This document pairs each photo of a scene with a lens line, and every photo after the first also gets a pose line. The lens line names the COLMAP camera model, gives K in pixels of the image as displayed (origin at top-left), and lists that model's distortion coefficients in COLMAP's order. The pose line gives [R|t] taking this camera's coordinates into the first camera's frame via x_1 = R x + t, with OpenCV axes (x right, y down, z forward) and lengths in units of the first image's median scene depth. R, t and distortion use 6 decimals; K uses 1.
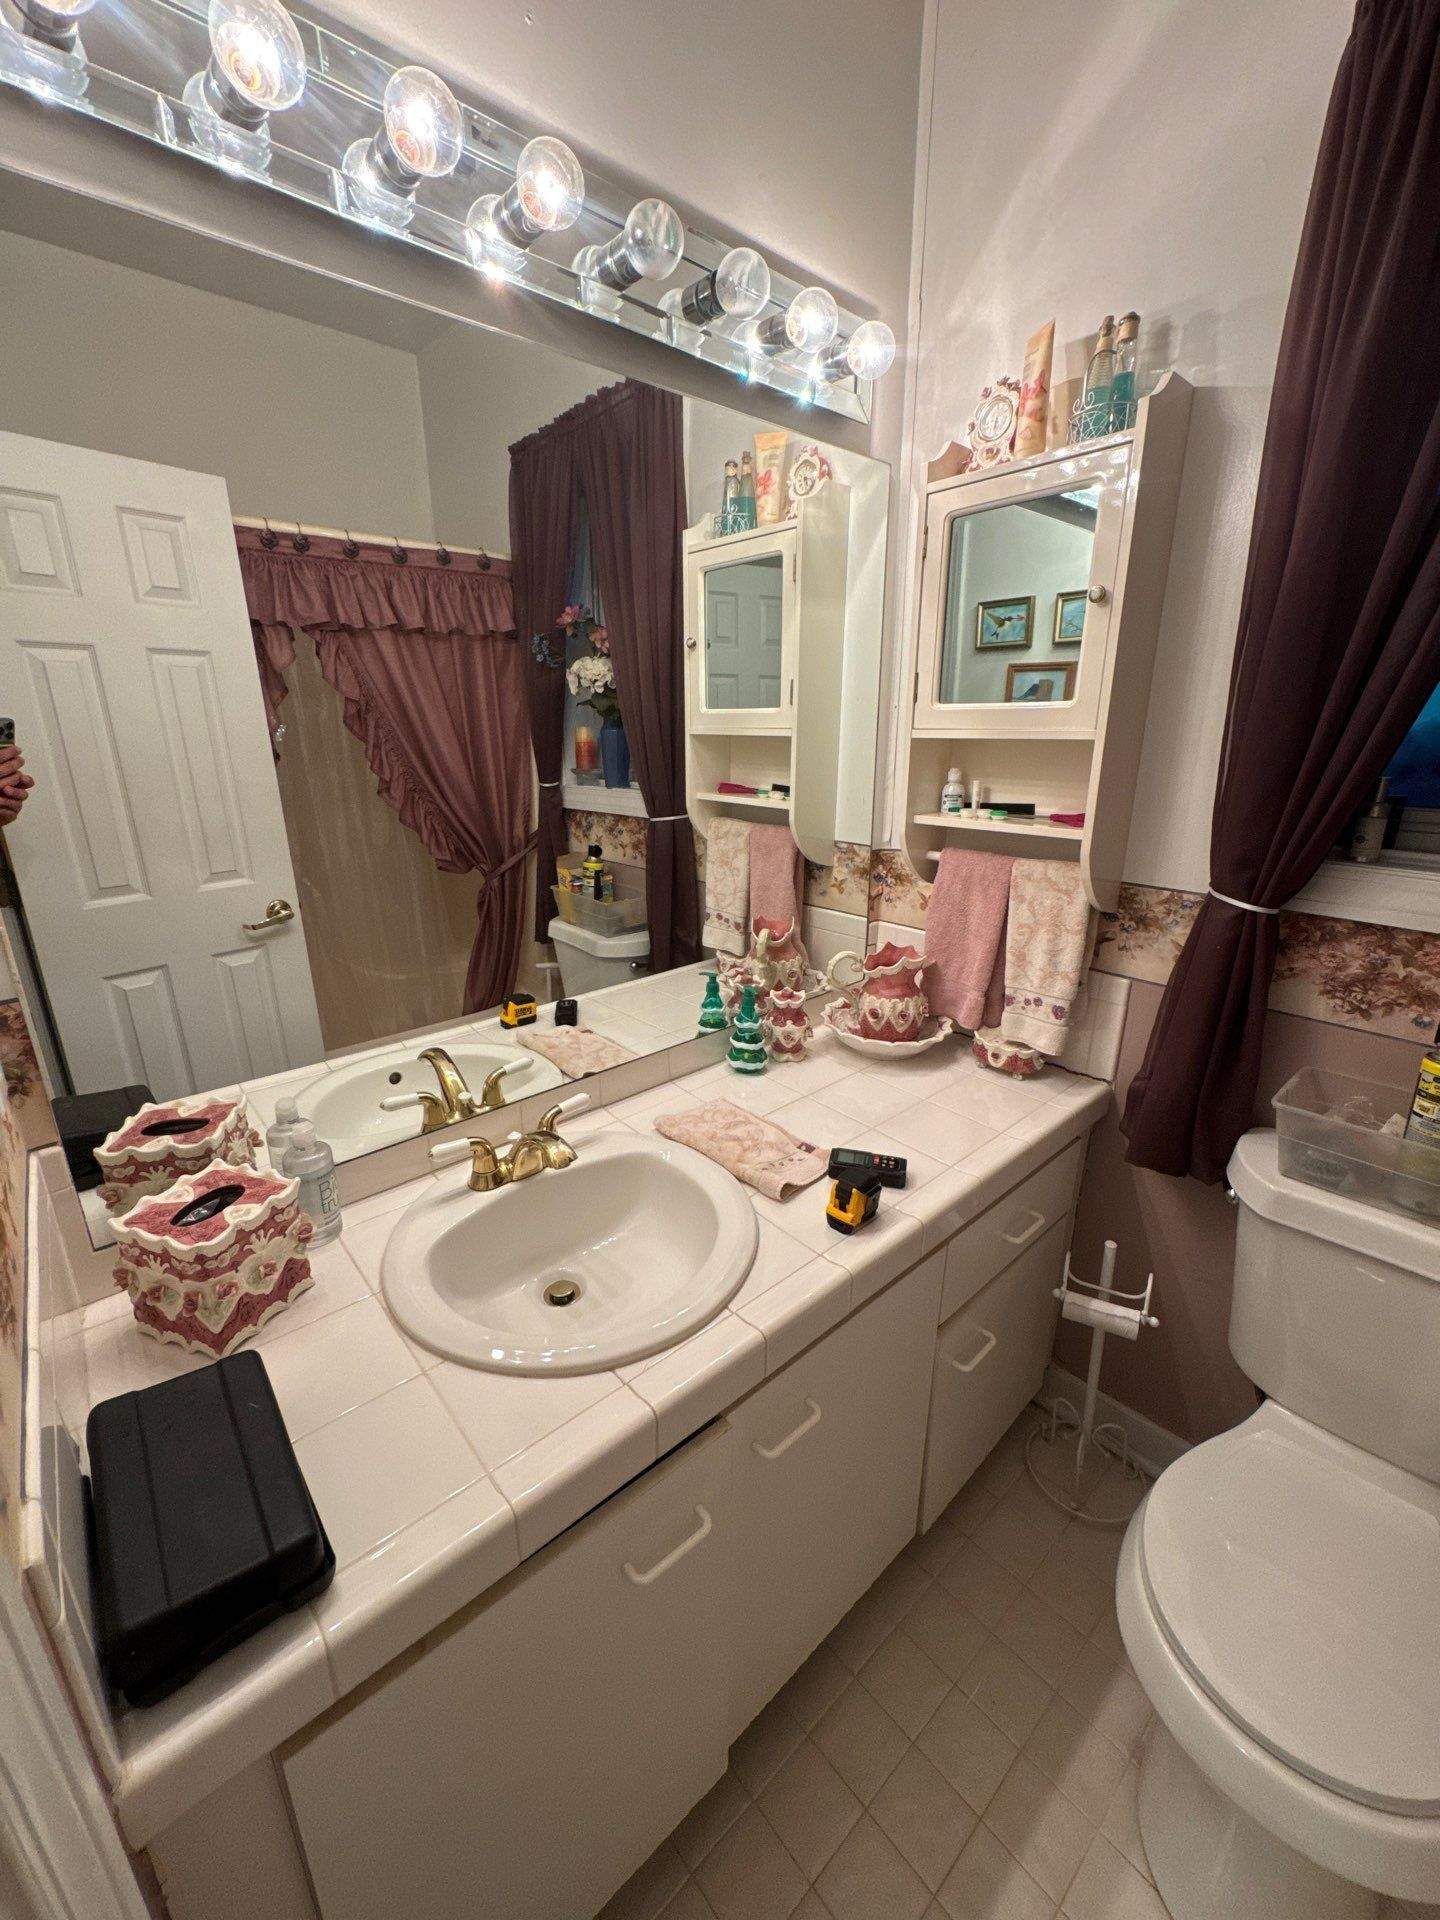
lens RADIAL K [[768.7, 0, 720.6], [0, 768.7, 956.1], [0, 0, 1]] dist [-0.001760, -0.000632]
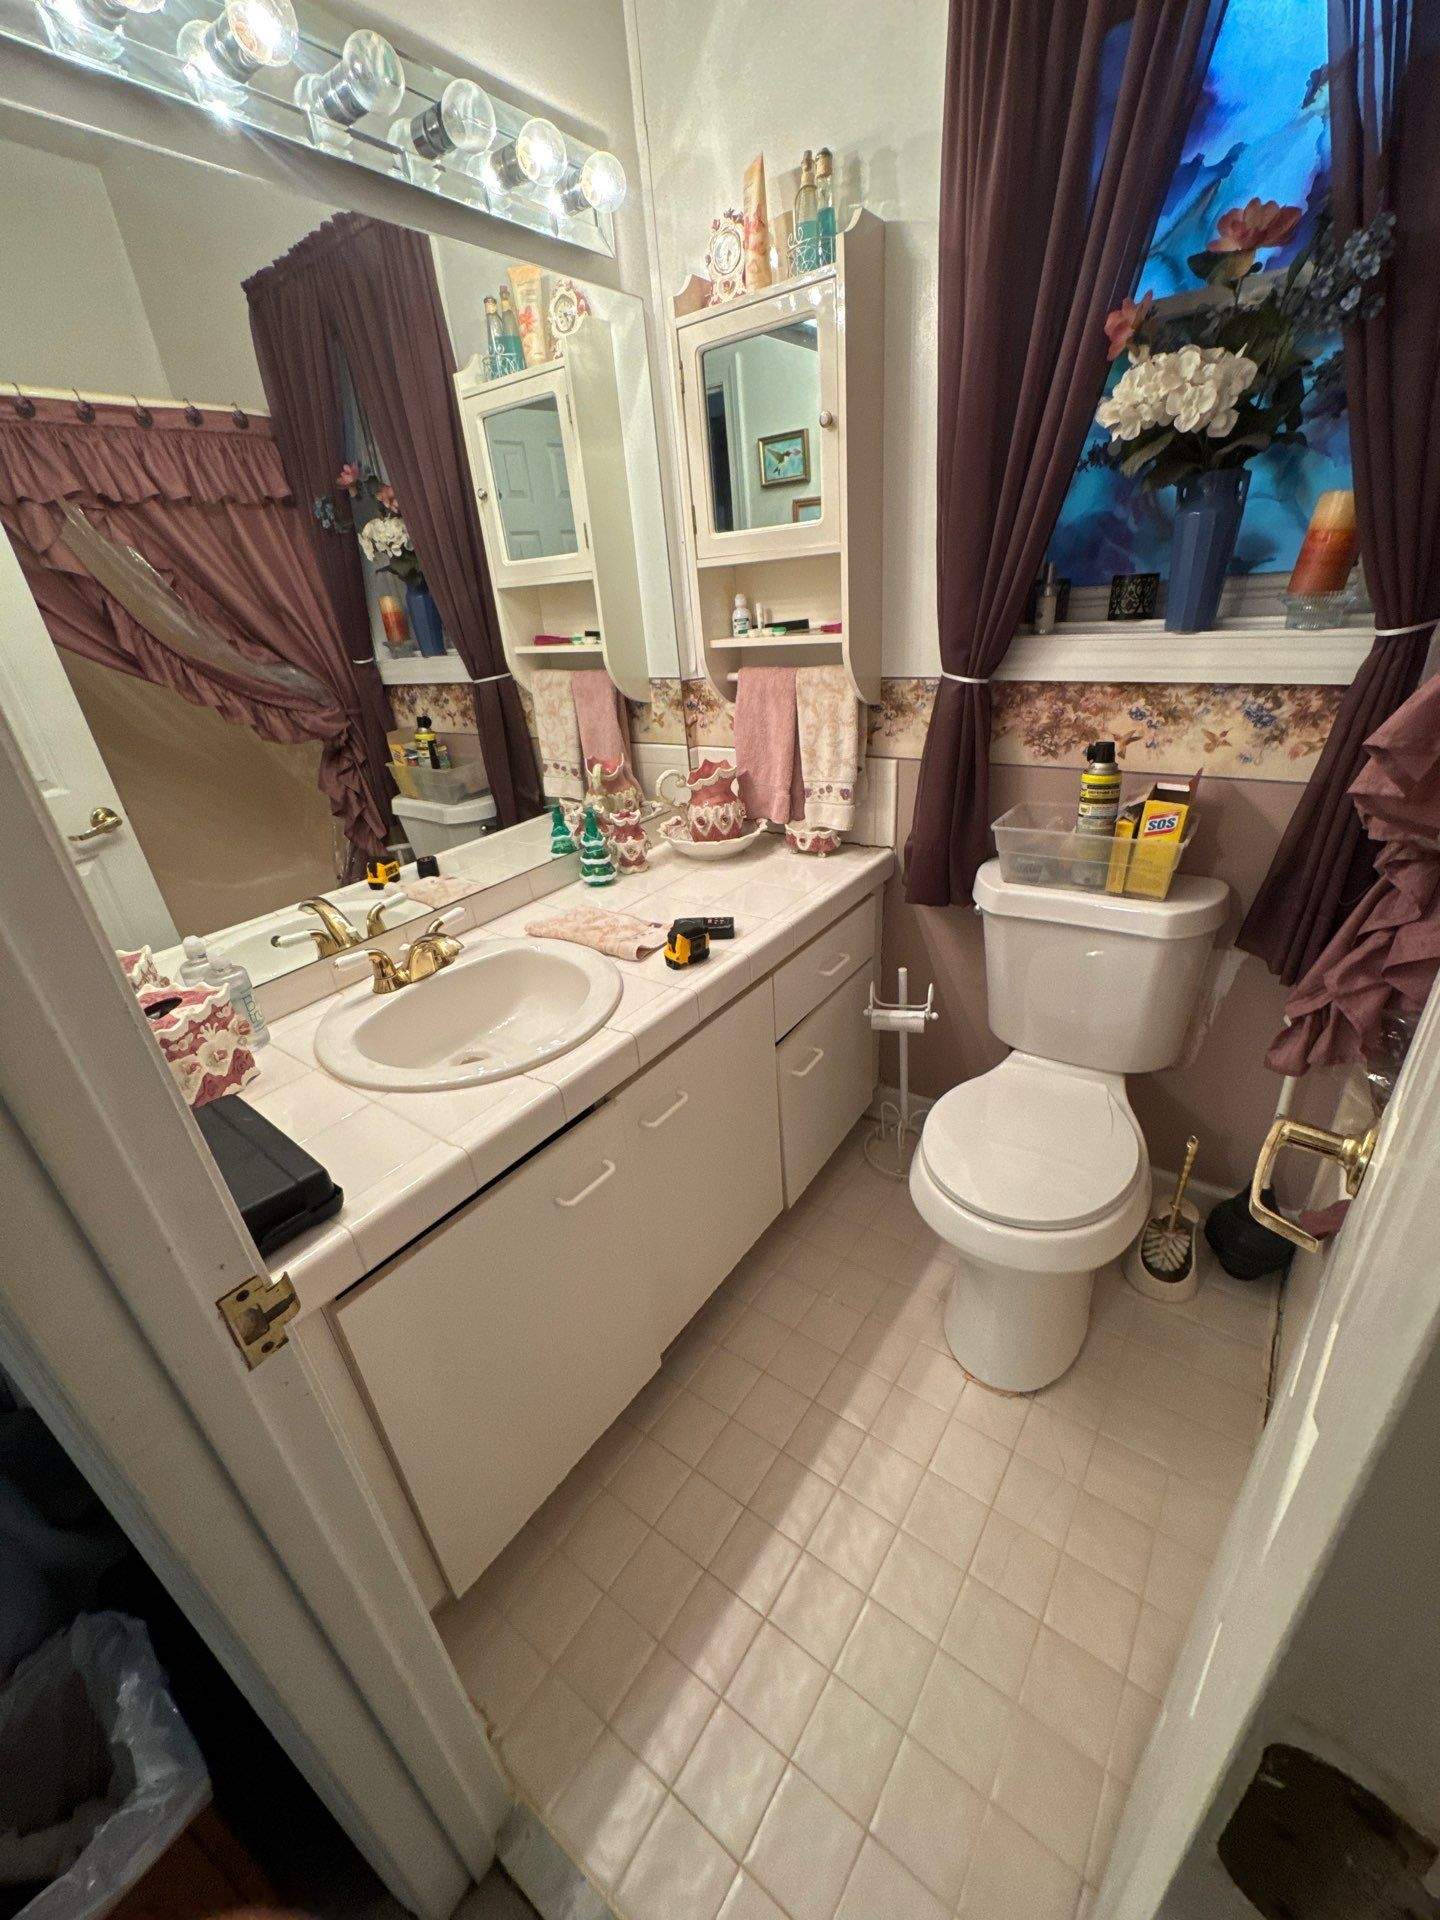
lens RADIAL K [[768.7, 0, 720.0], [0, 768.7, 956.0], [0, 0, 1]] dist [-0.001760, -0.000632]
pose [[0.973229, -0.163183, 0.161853, 0.005938], [0.137463, 0.977645, 0.159106, 0.107062], [-0.184198, -0.132598, 0.973904, -0.196788]]
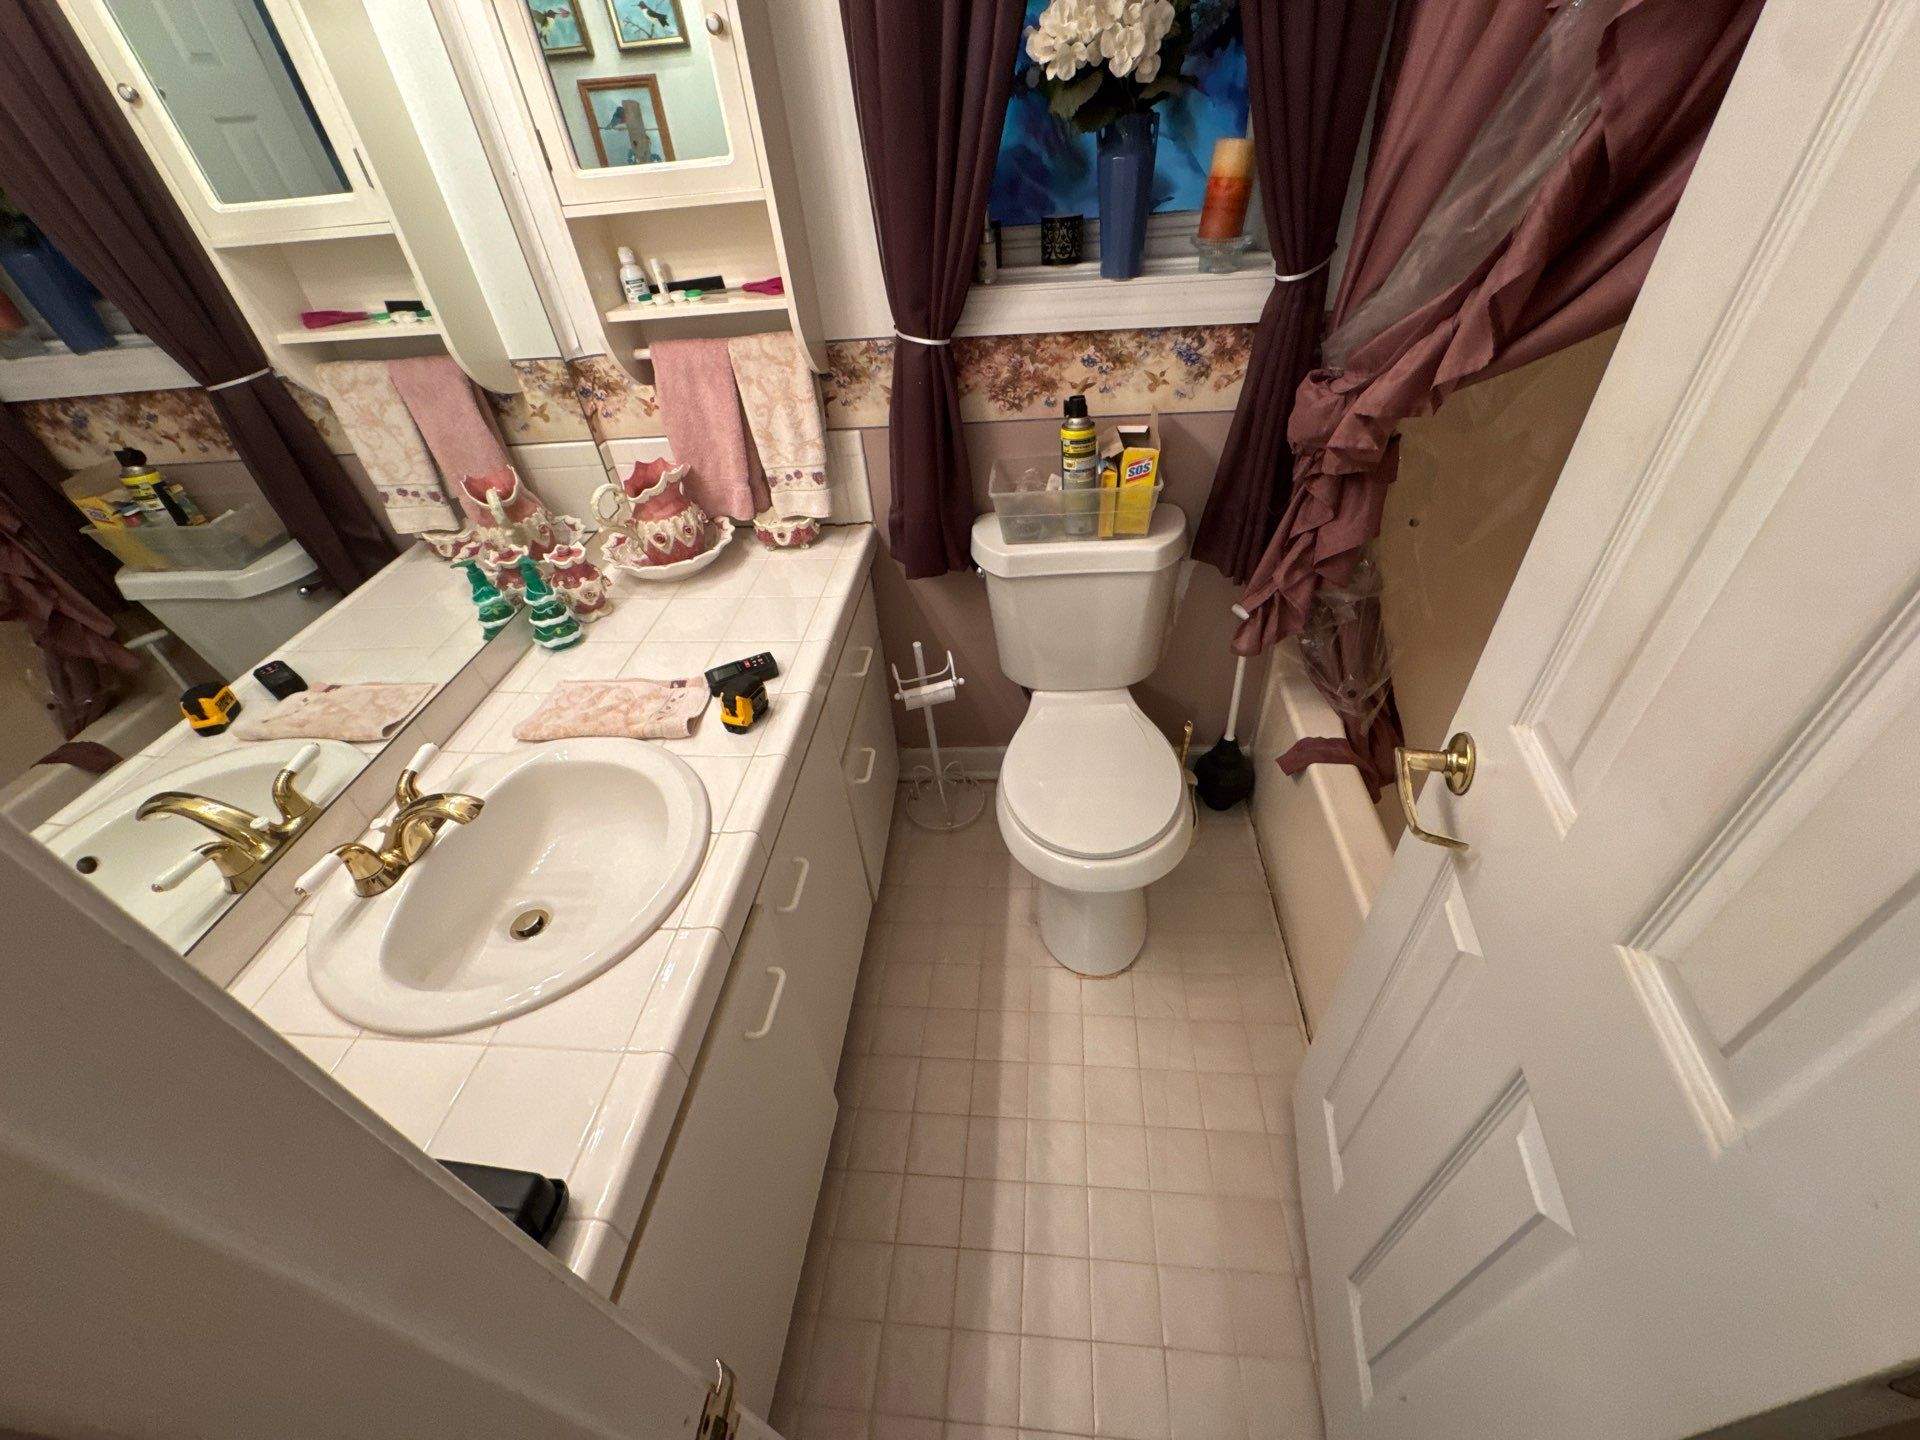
lens RADIAL K [[768.7, 0, 962.5], [0, 768.7, 718.4], [0, 0, 1]] dist [-0.001760, -0.000632]
pose [[0.724286, -0.477409, 0.497484, -0.139663], [0.271617, 0.860728, 0.430549, -0.052838], [-0.633746, -0.176716, 0.753086, -0.043450]]
